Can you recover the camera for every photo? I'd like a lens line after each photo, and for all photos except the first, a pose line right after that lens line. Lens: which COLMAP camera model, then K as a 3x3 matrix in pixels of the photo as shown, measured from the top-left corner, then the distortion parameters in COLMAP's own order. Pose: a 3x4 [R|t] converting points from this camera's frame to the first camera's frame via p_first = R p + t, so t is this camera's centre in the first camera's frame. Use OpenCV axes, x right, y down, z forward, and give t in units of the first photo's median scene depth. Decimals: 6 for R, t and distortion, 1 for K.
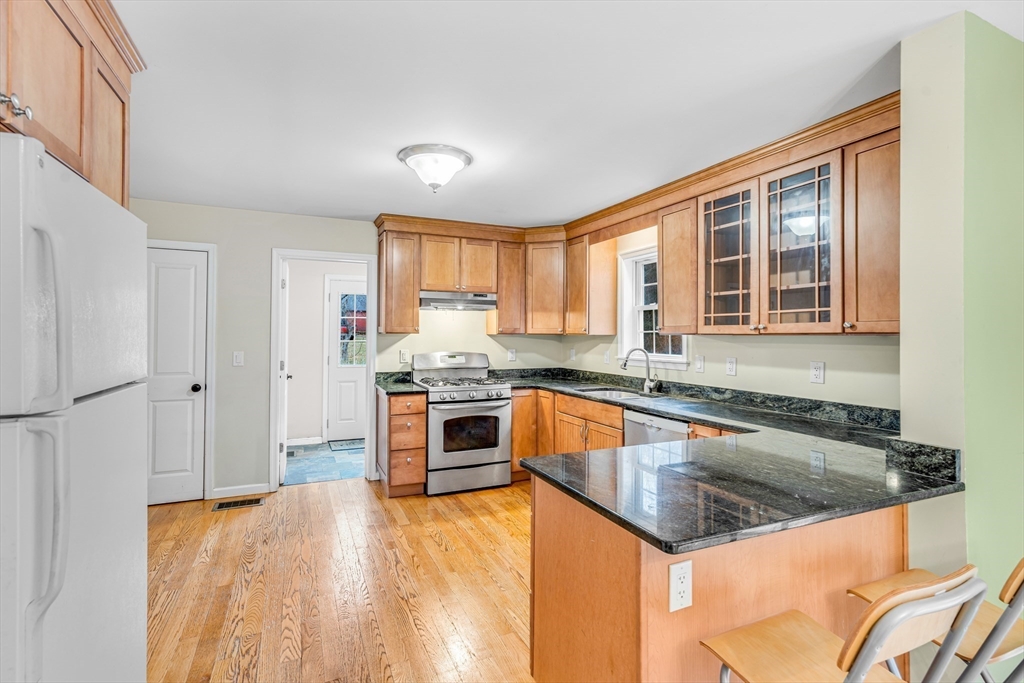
lens RADIAL K [[483.5, 0, 500.2], [0, 483.5, 326.7], [0, 0, 1]] dist [-0.012660, 0.007102]
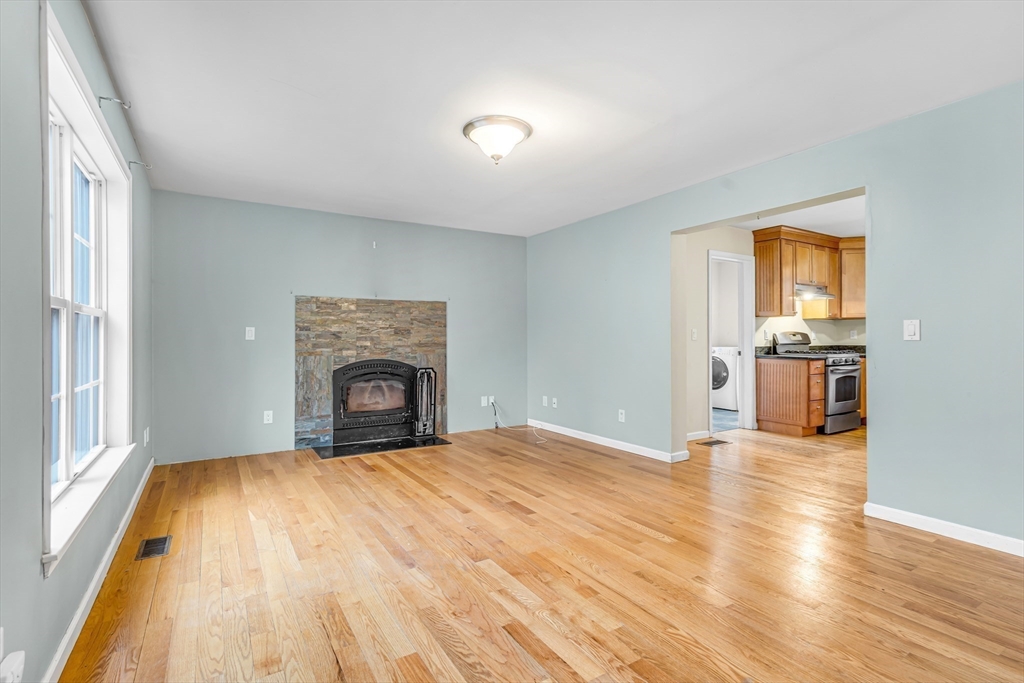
lens RADIAL K [[483.5, 0, 495.0], [0, 483.5, 338.1], [0, 0, 1]] dist [-0.012660, 0.007102]
pose [[0.992907, -0.005577, 0.118765, -1.250168], [0.003865, 0.999885, 0.014636, 0.056722], [-0.118833, -0.014073, 0.992814, -0.233558]]
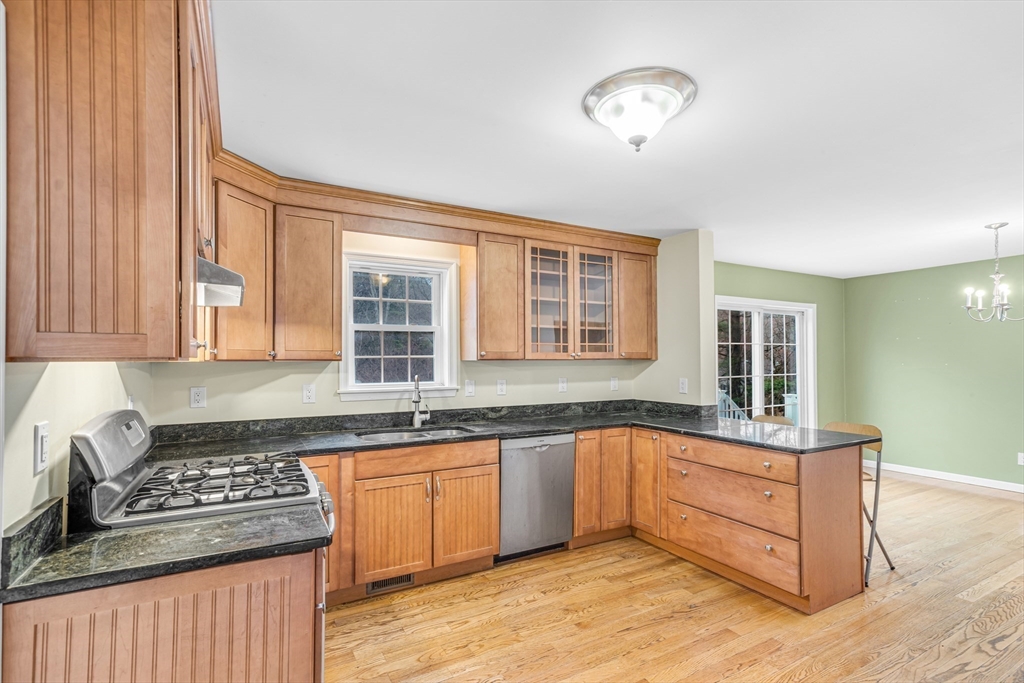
lens RADIAL K [[483.5, 0, 513.1], [0, 483.5, 355.6], [0, 0, 1]] dist [-0.012660, 0.007102]
pose [[-0.089561, 0.006364, 0.995961, -0.565671], [-0.012059, 0.999899, -0.007474, 0.011662], [-0.995908, -0.012679, -0.089475, 0.885368]]
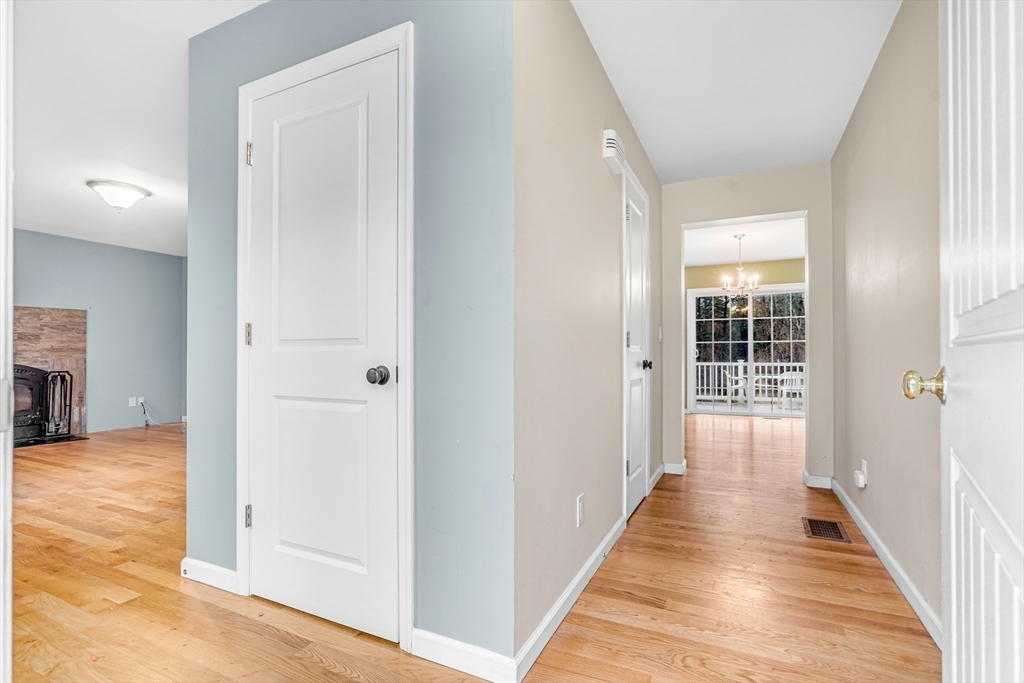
lens RADIAL K [[483.5, 0, 508.4], [0, 483.5, 349.2], [0, 0, 1]] dist [-0.012660, 0.007102]
pose [[0.766348, -0.000432, 0.642425, -1.178331], [-0.007077, 0.999933, 0.009114, 0.070168], [-0.642386, -0.011531, 0.766294, -0.811241]]
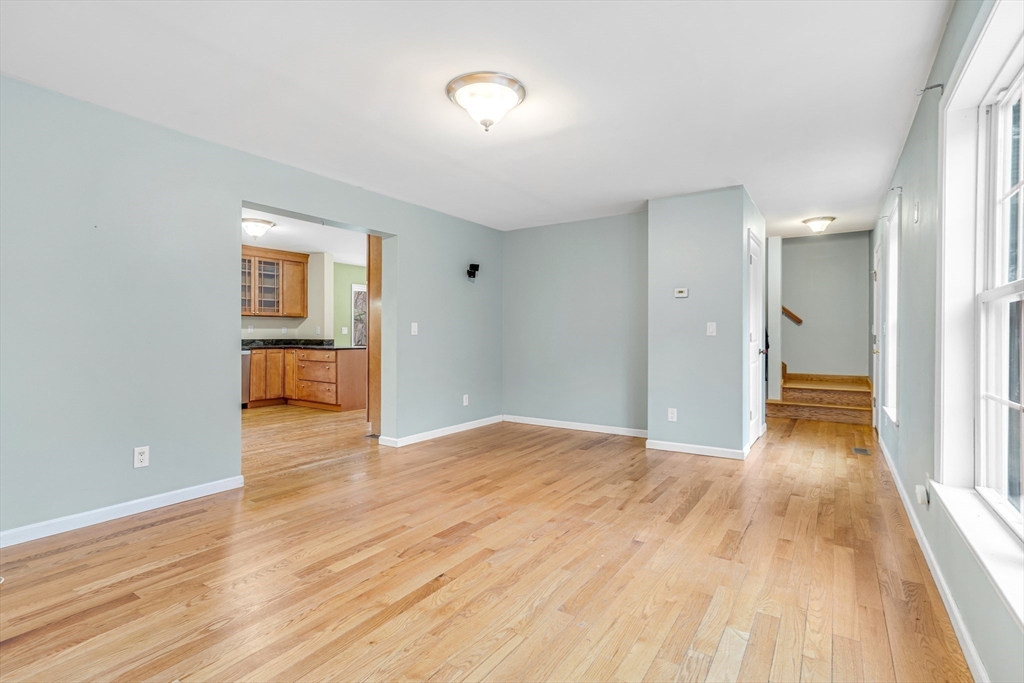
lens RADIAL K [[483.5, 0, 521.1], [0, 483.5, 336.5], [0, 0, 1]] dist [-0.012660, 0.007102]
pose [[-0.545221, -0.010745, 0.838224, -1.731224], [-0.020854, 0.999782, -0.000748, 0.071758], [-0.838033, -0.017888, -0.545326, 0.829560]]
